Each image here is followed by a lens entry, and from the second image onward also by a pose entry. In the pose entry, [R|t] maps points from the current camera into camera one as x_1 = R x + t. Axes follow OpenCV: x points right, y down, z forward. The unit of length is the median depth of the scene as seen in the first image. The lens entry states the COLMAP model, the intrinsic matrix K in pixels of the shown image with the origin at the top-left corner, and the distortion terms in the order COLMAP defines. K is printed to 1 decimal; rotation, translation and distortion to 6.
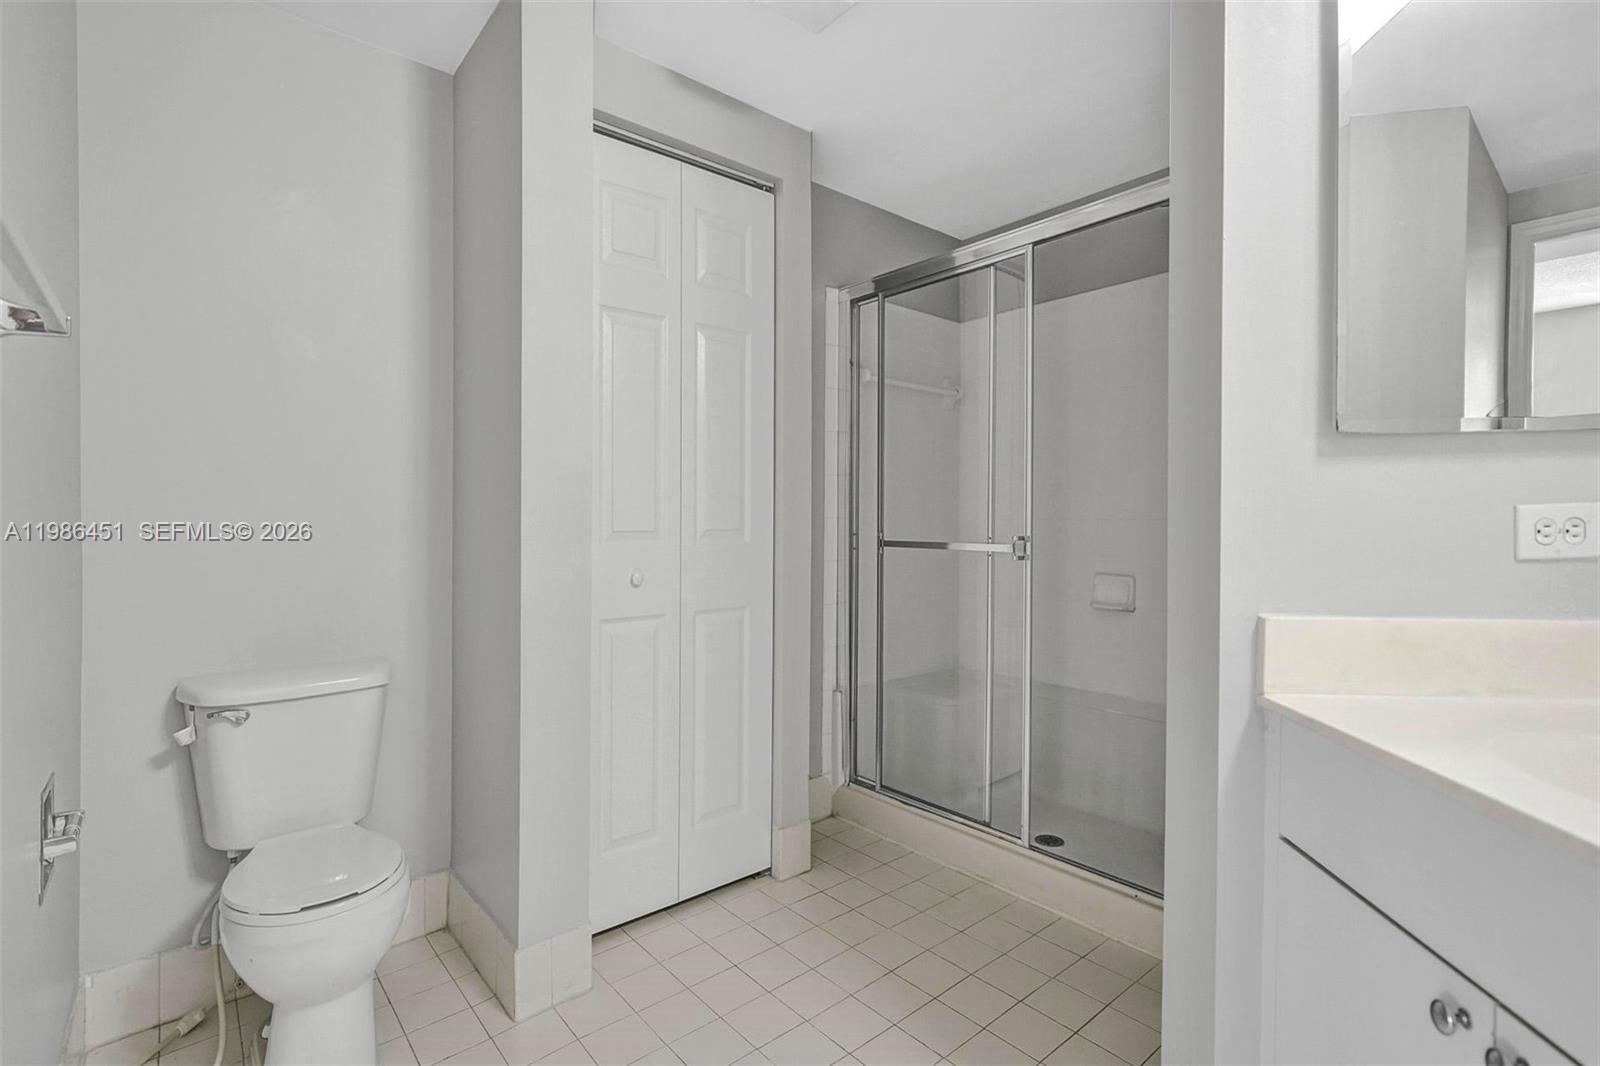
lens RADIAL K [[737.1, 0, 800.0], [0, 737.1, 528.7], [0, 0, 1]] dist [-0.012663, 0.002172]
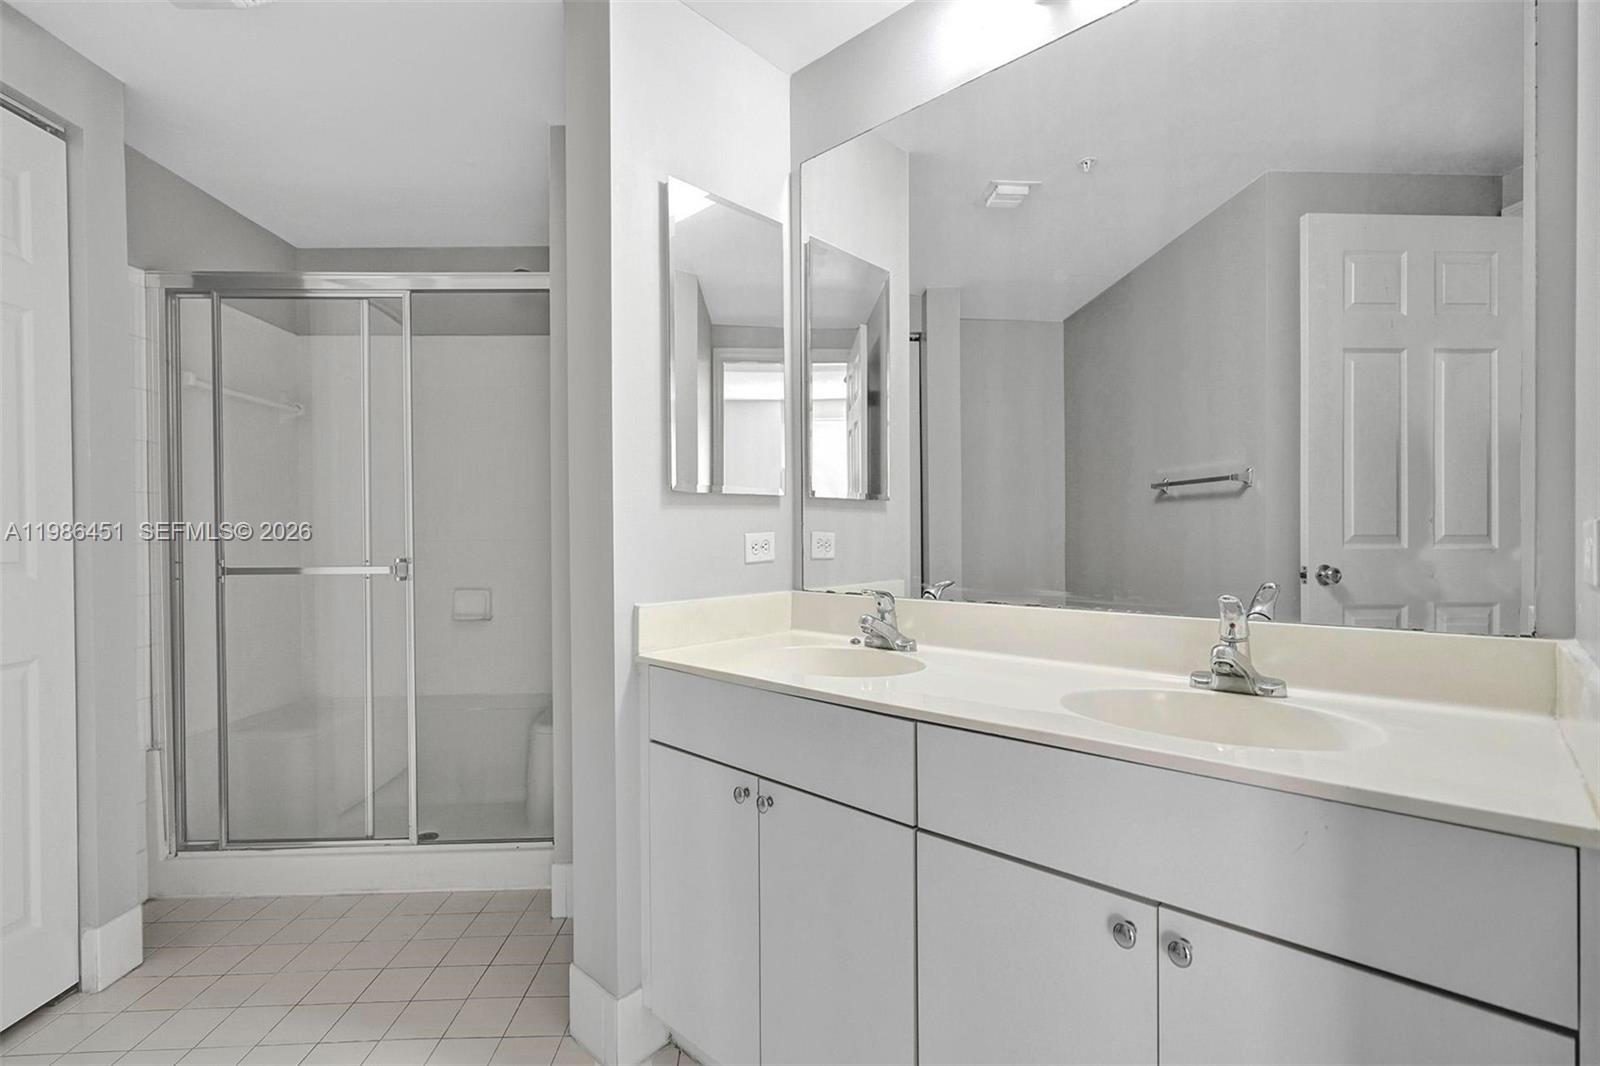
lens RADIAL K [[737.1, 0, 798.8], [0, 737.1, 536.3], [0, 0, 1]] dist [-0.012663, 0.002172]
pose [[0.609811, -0.010103, 0.792483, -0.180494], [0.018716, 0.999823, -0.001656, -0.008674], [-0.792326, 0.015842, 0.609892, -0.109130]]
